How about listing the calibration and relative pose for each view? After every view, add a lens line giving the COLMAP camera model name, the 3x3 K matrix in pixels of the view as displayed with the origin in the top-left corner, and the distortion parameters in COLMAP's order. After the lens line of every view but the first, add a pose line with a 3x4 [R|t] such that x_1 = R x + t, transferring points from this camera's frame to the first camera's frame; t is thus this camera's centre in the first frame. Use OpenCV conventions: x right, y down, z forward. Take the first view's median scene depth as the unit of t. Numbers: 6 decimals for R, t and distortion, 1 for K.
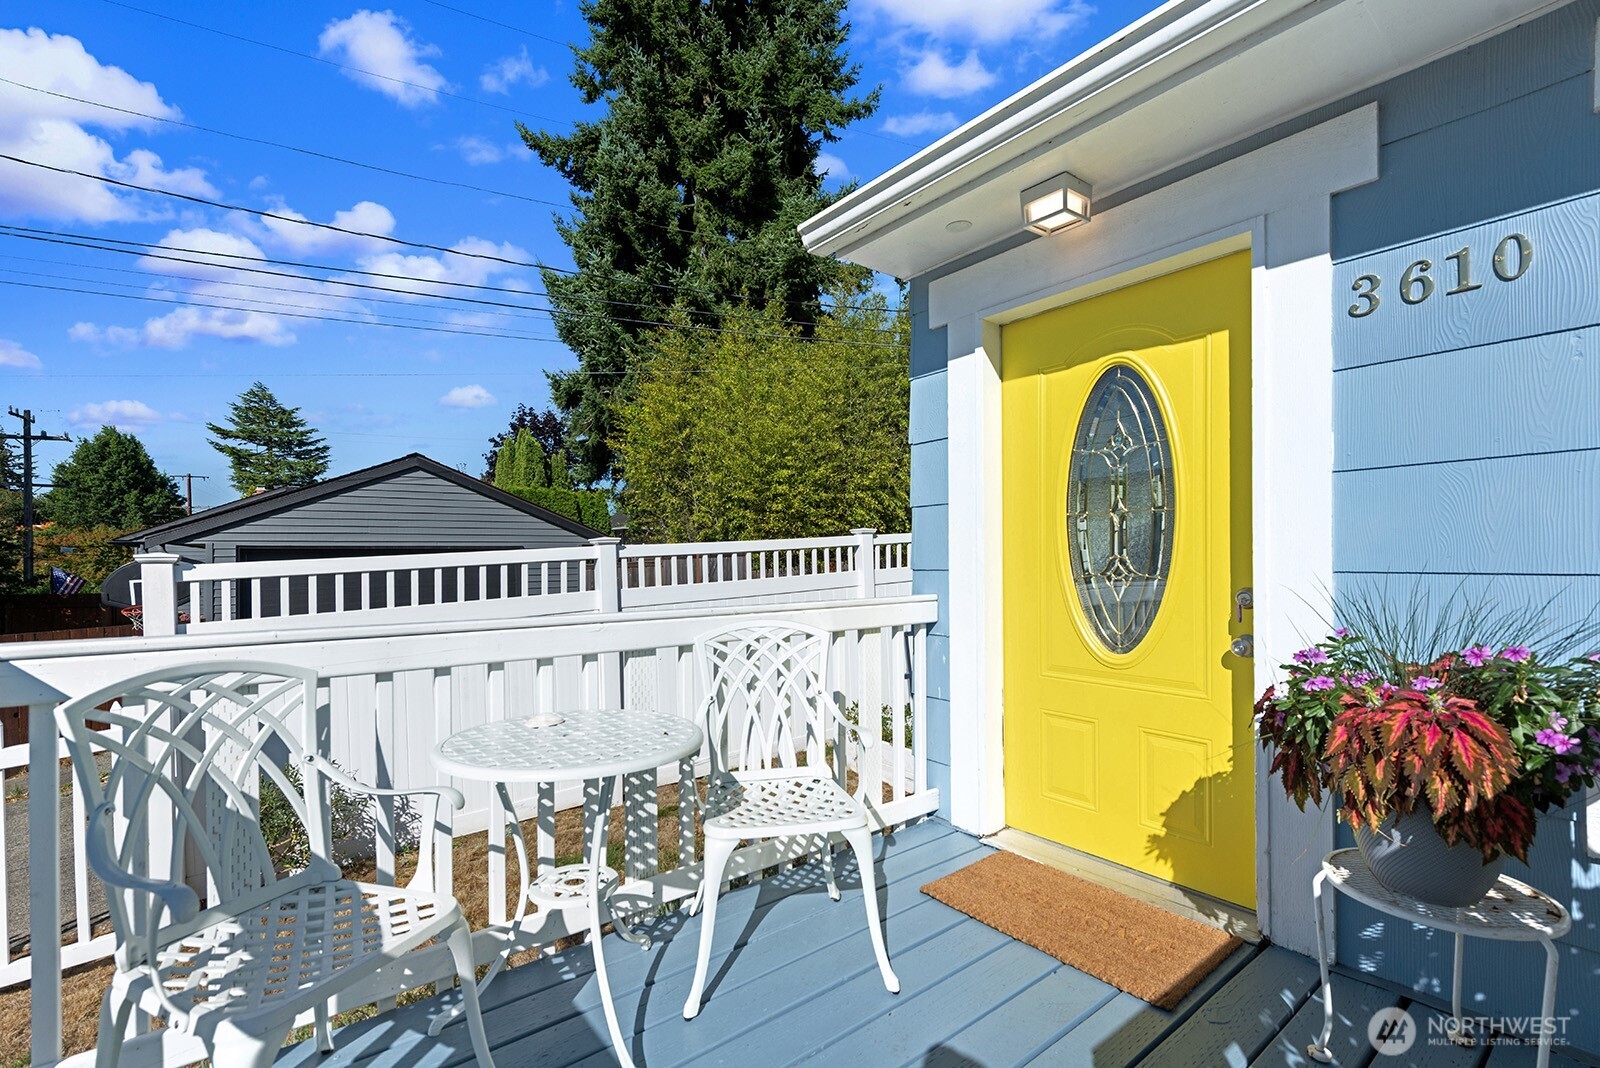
lens RADIAL K [[706.8, 0, 798.5], [0, 706.8, 552.0], [0, 0, 1]] dist [-0.000068, -0.000722]
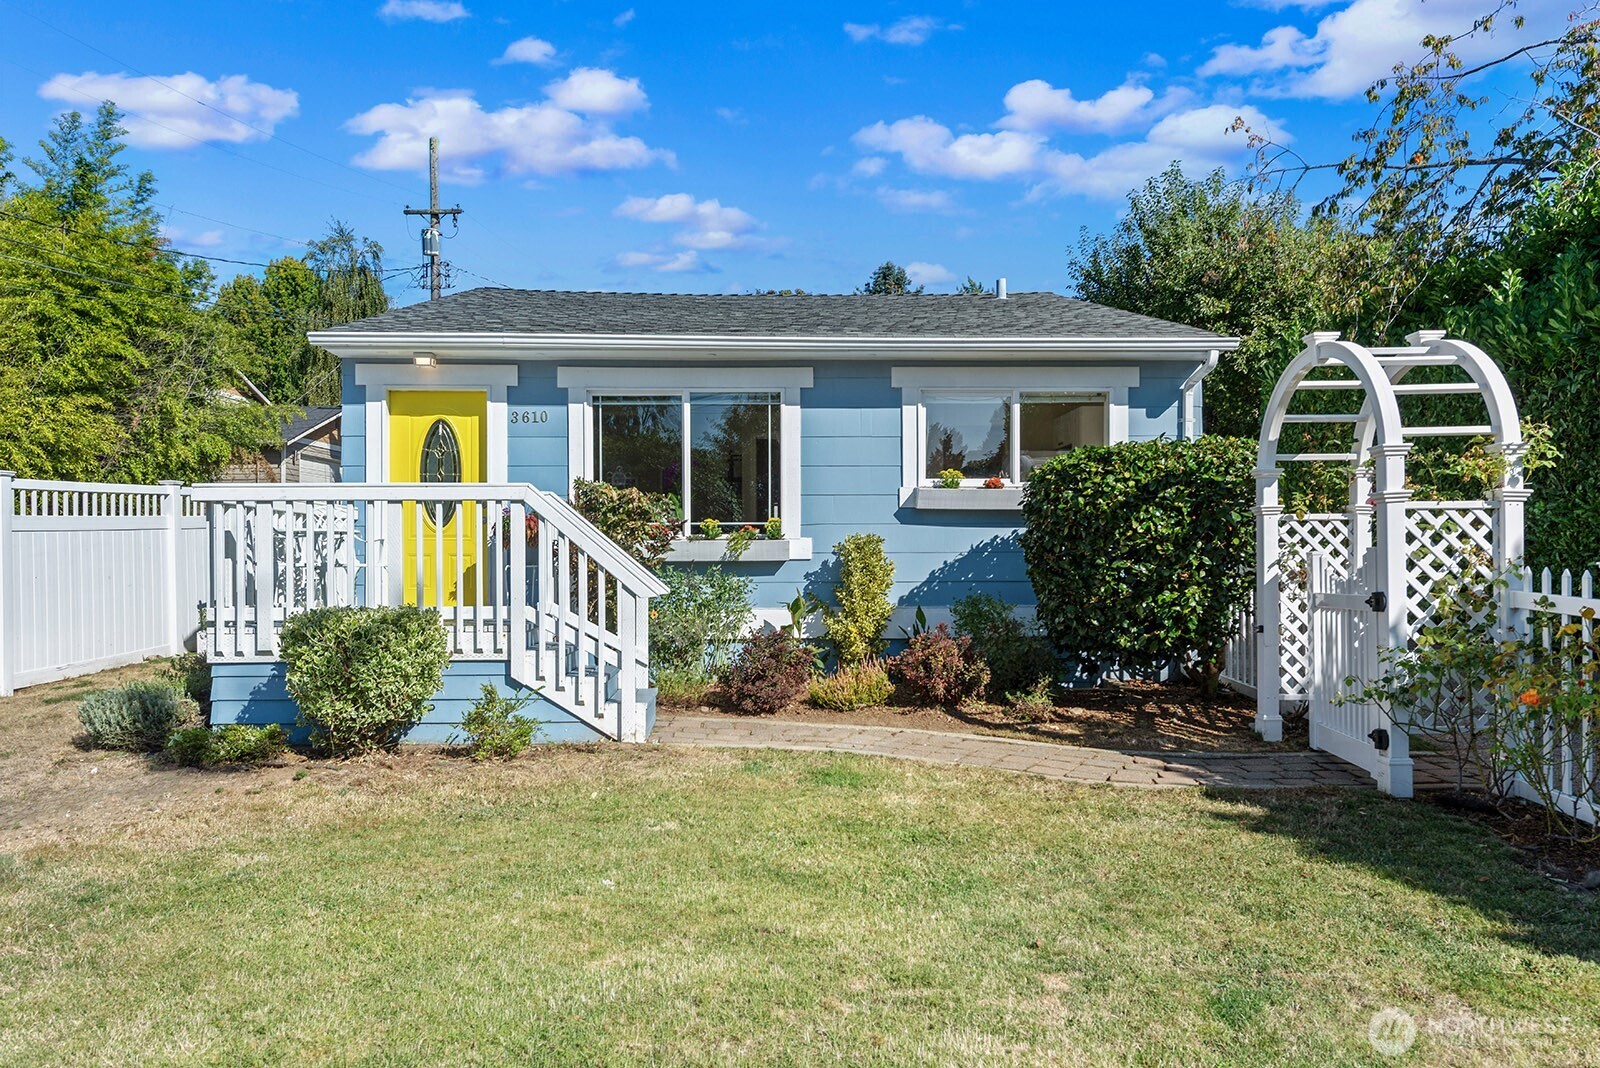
lens RADIAL K [[1072.9, 0, 756.1], [0, 1072.9, 563.3], [0, 0, 1]] dist [0.016282, -0.001654]
pose [[0.598748, 0.018676, 0.800720, -2.199353], [-0.013209, 0.999822, -0.013442, 0.340031], [-0.800829, -0.002529, 0.598888, -2.537620]]
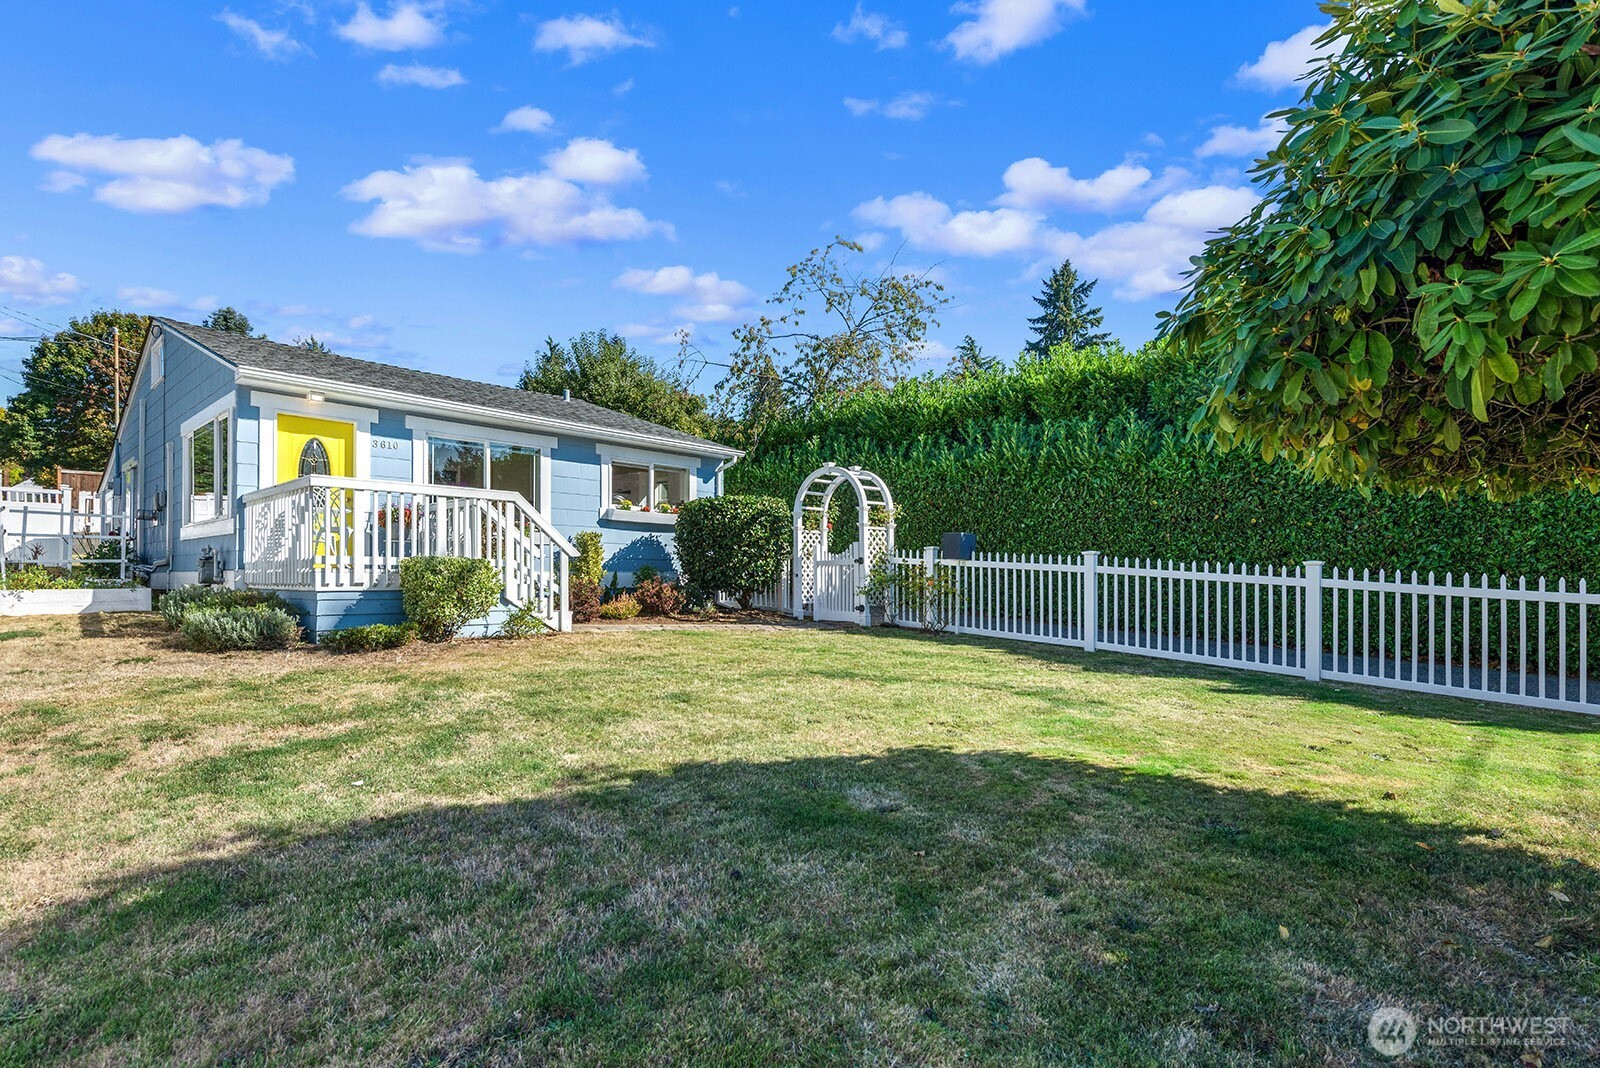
lens RADIAL K [[753.7, 0, 799.1], [0, 753.7, 557.9], [0, 0, 1]] dist [0.000513, -0.000235]
pose [[-0.136156, 0.040471, 0.989860, -4.195048], [-0.011050, 0.999041, -0.042366, 0.569297], [-0.990626, -0.016707, -0.135579, -1.143610]]
